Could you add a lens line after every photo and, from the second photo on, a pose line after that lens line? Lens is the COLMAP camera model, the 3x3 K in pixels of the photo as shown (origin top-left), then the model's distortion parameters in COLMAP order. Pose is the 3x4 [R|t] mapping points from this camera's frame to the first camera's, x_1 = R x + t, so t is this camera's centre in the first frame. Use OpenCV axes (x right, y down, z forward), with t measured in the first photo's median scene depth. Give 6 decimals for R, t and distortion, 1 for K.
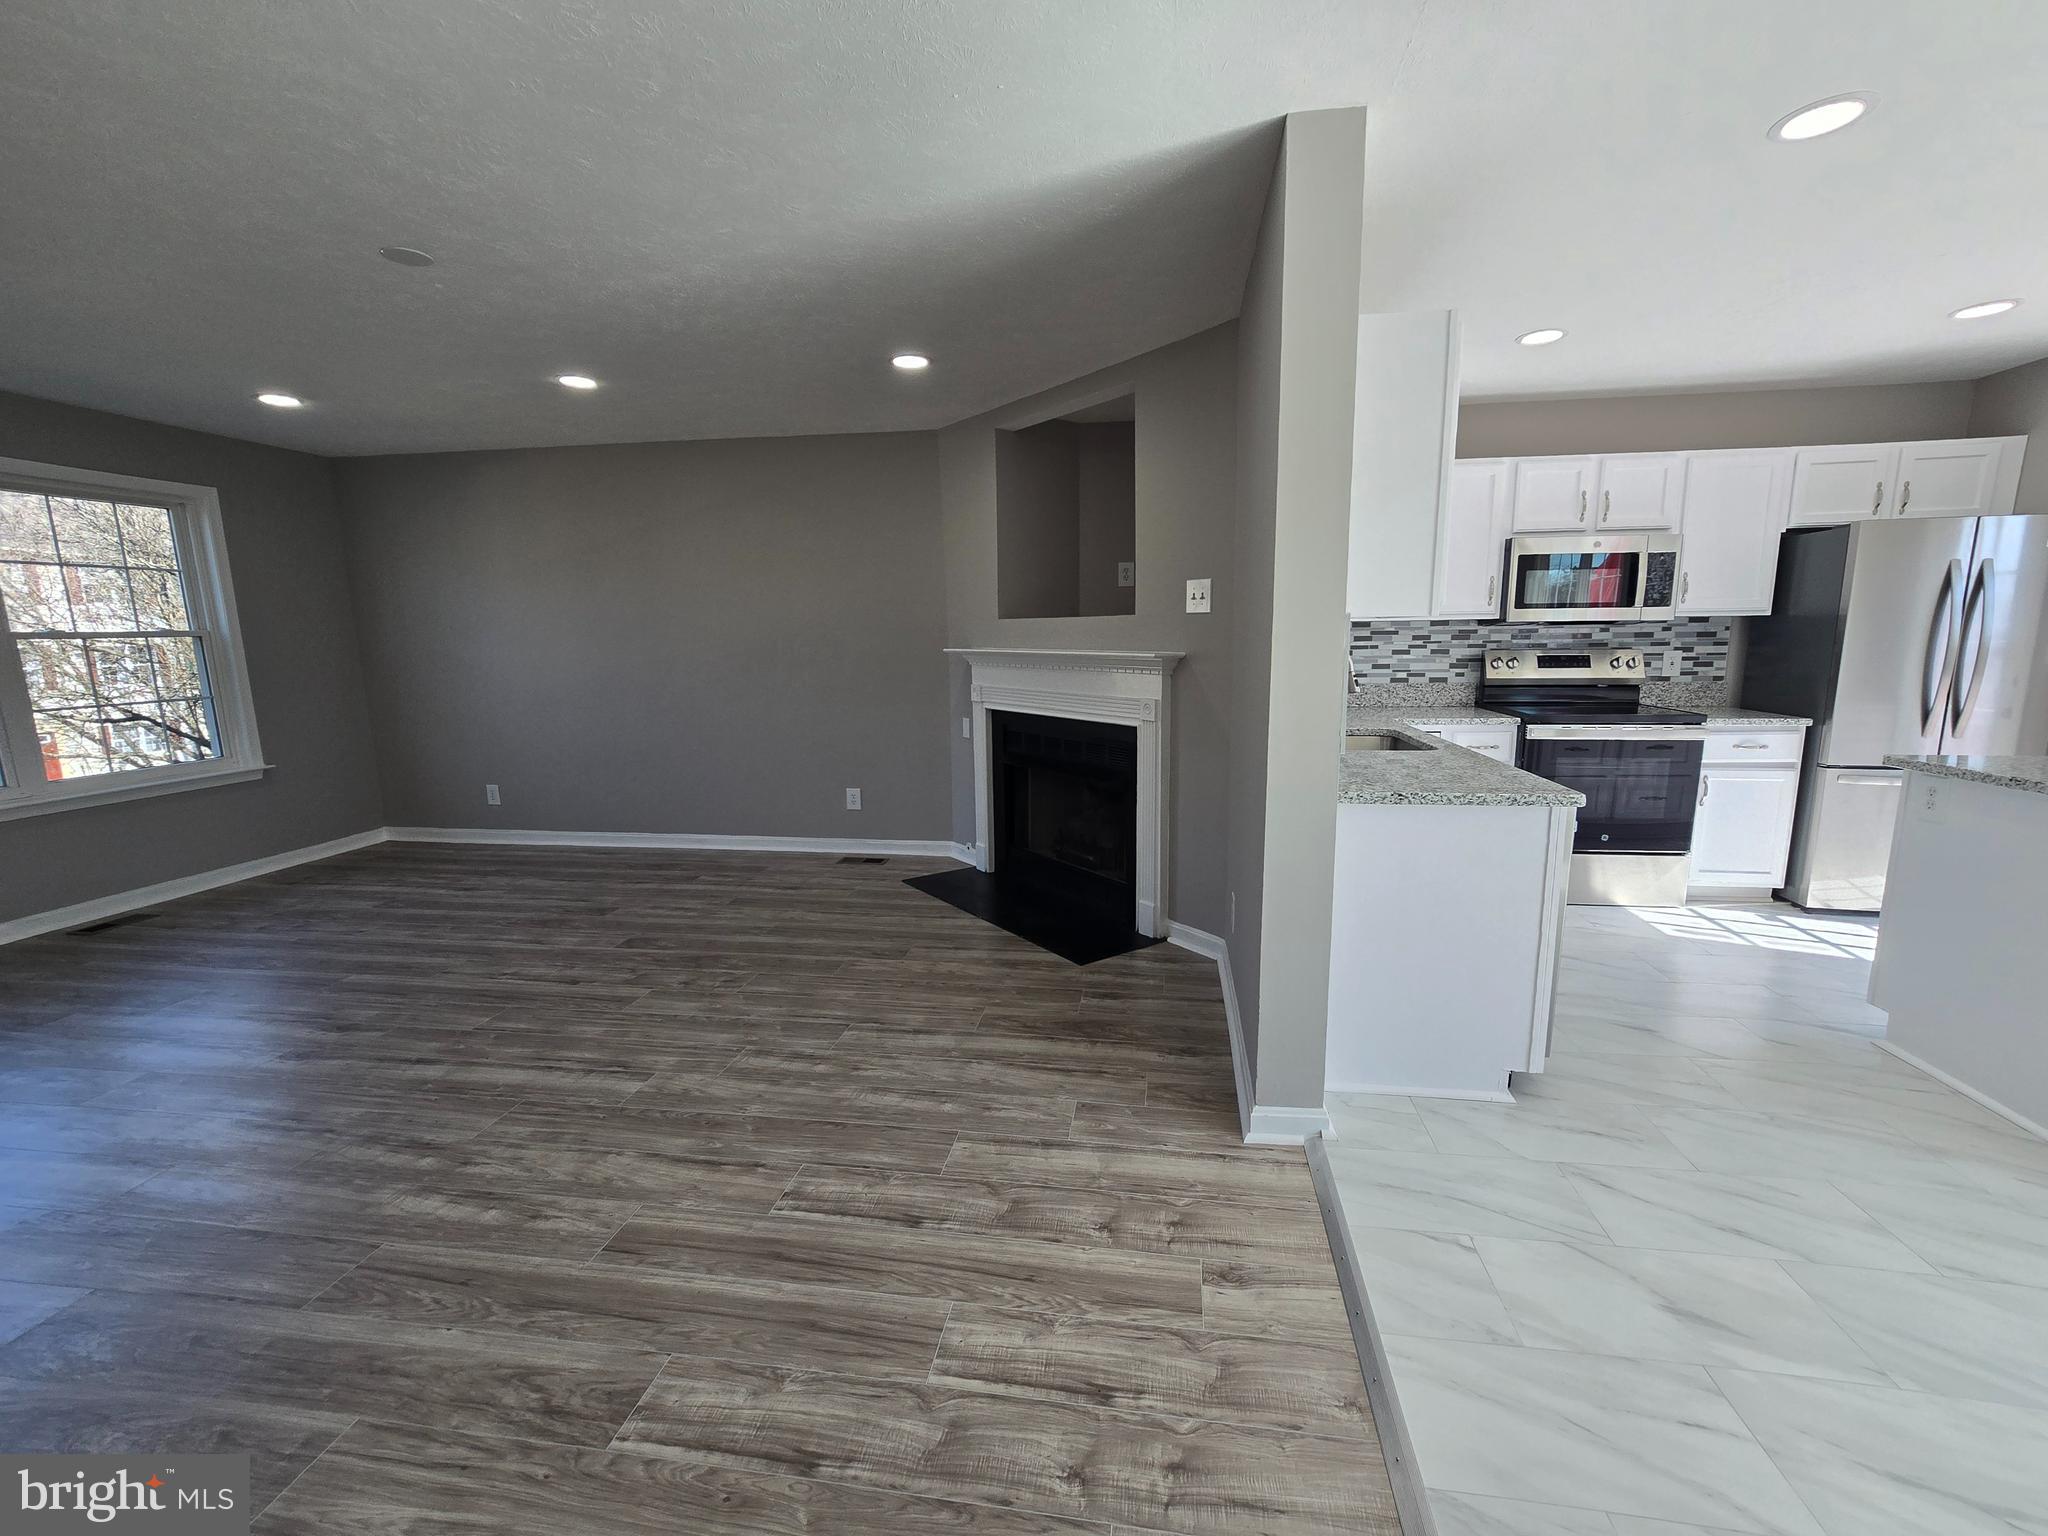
lens RADIAL K [[850.3, 0, 1057.6], [0, 850.3, 806.8], [0, 0, 1]] dist [-0.005376, 0.001692]
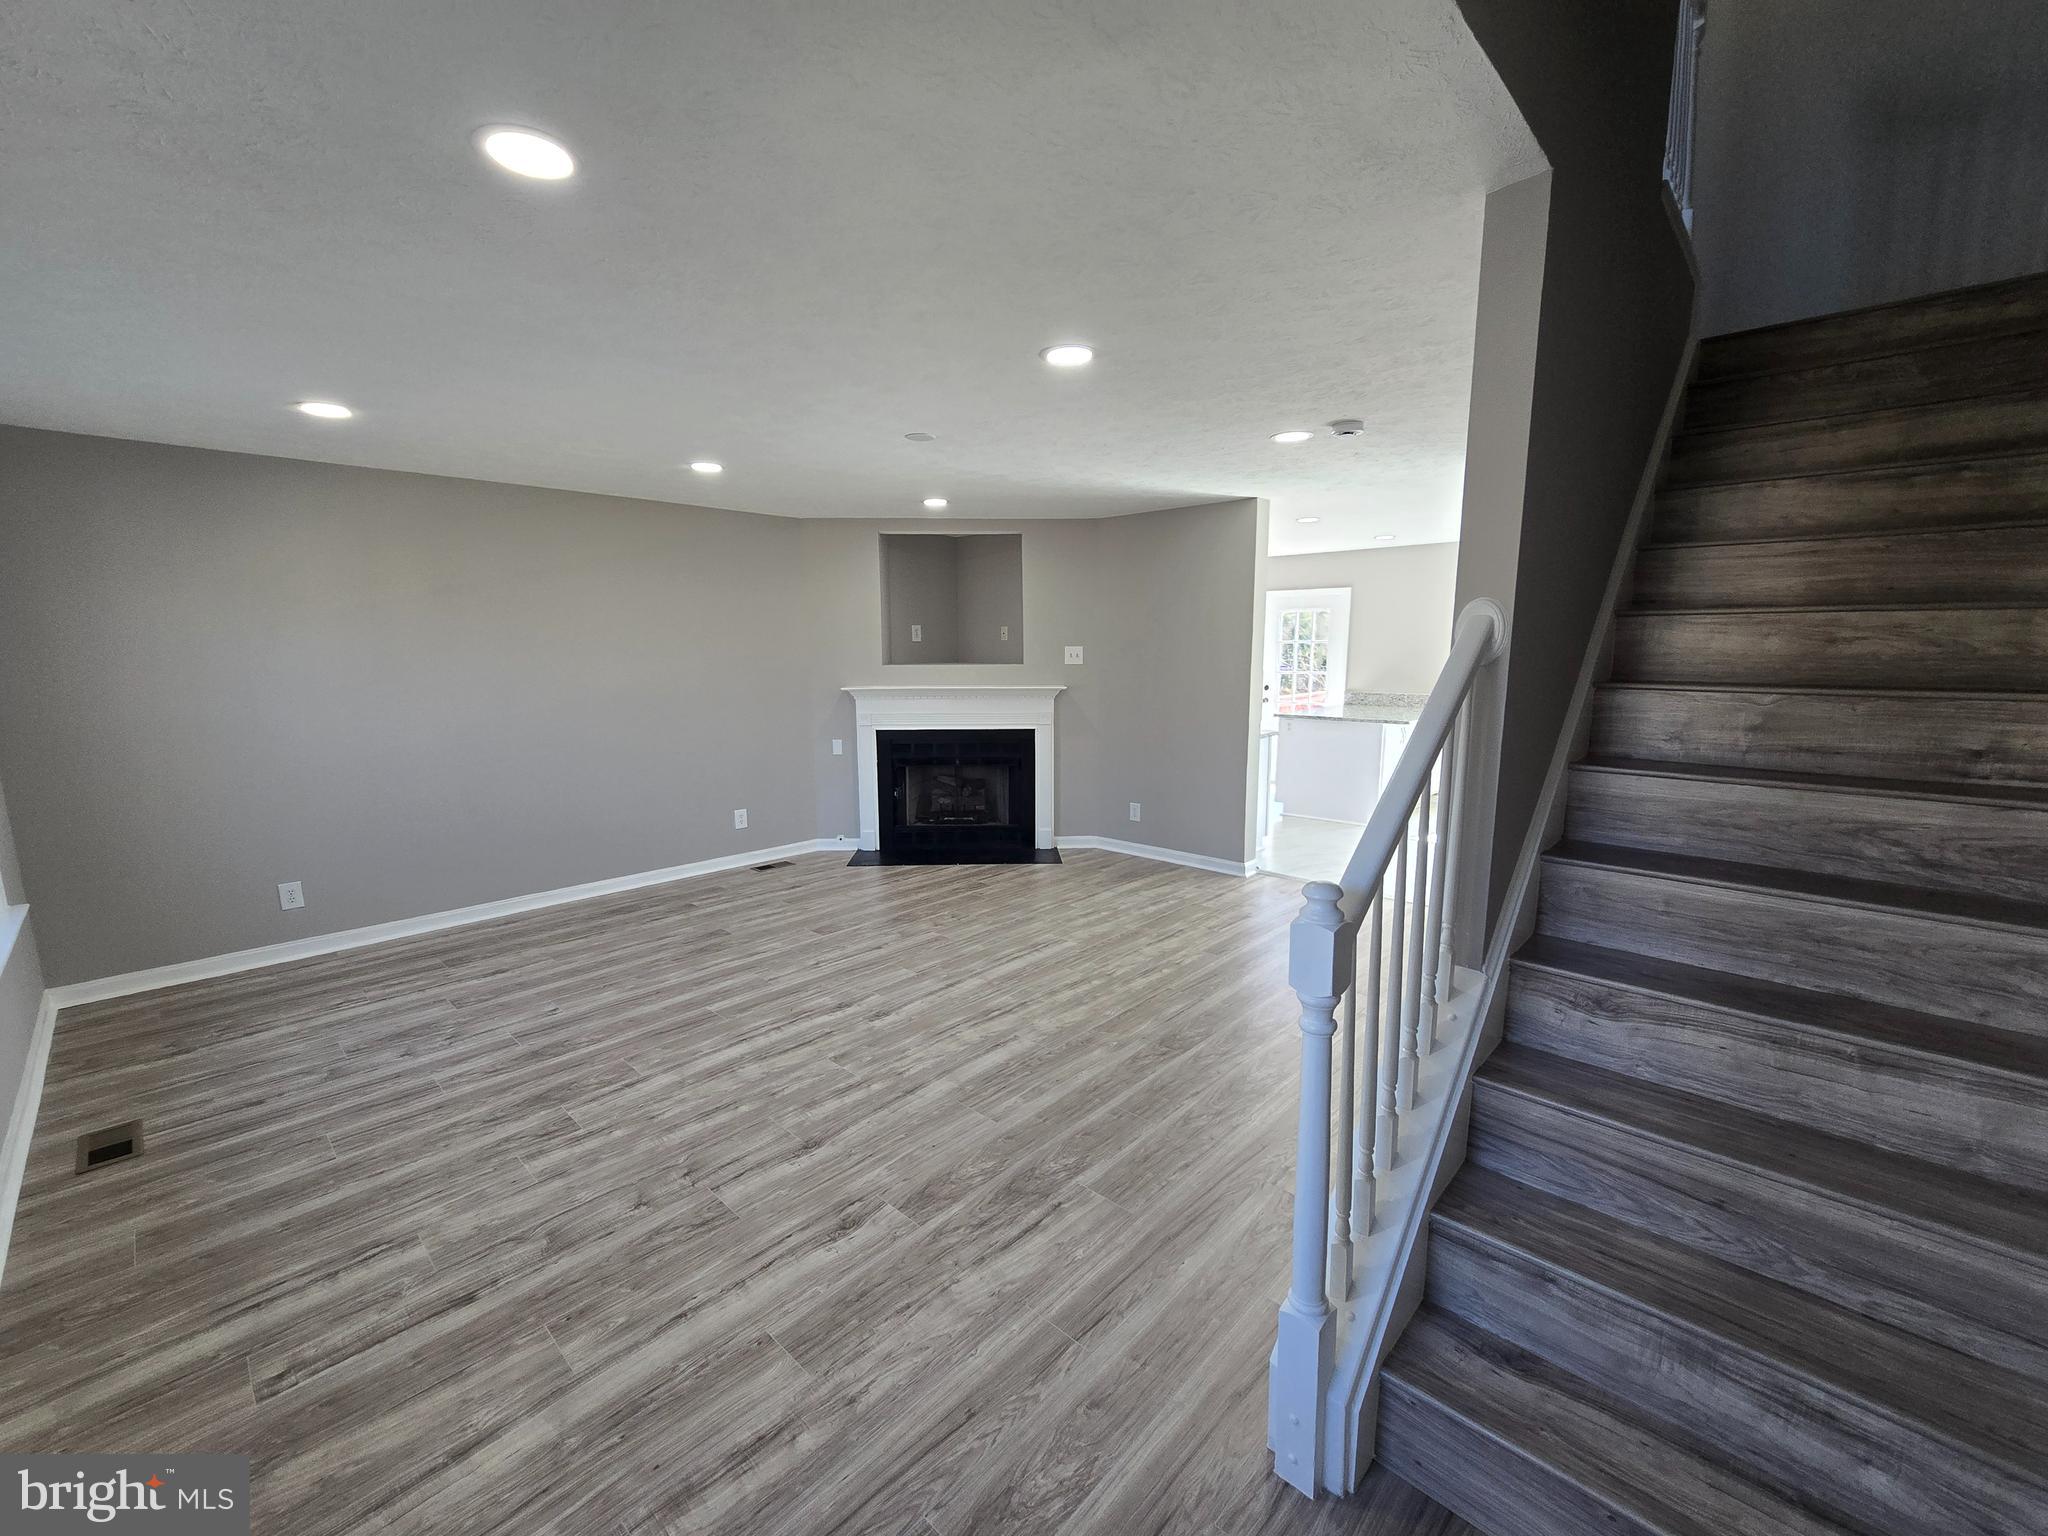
lens RADIAL K [[850.3, 0, 1027.9], [0, 850.3, 777.0], [0, 0, 1]] dist [-0.005376, 0.001692]
pose [[0.568565, -0.119018, 0.813983, -1.873419], [0.163673, 0.986063, 0.029854, -0.069709], [-0.806192, 0.116254, 0.580120, 0.024312]]
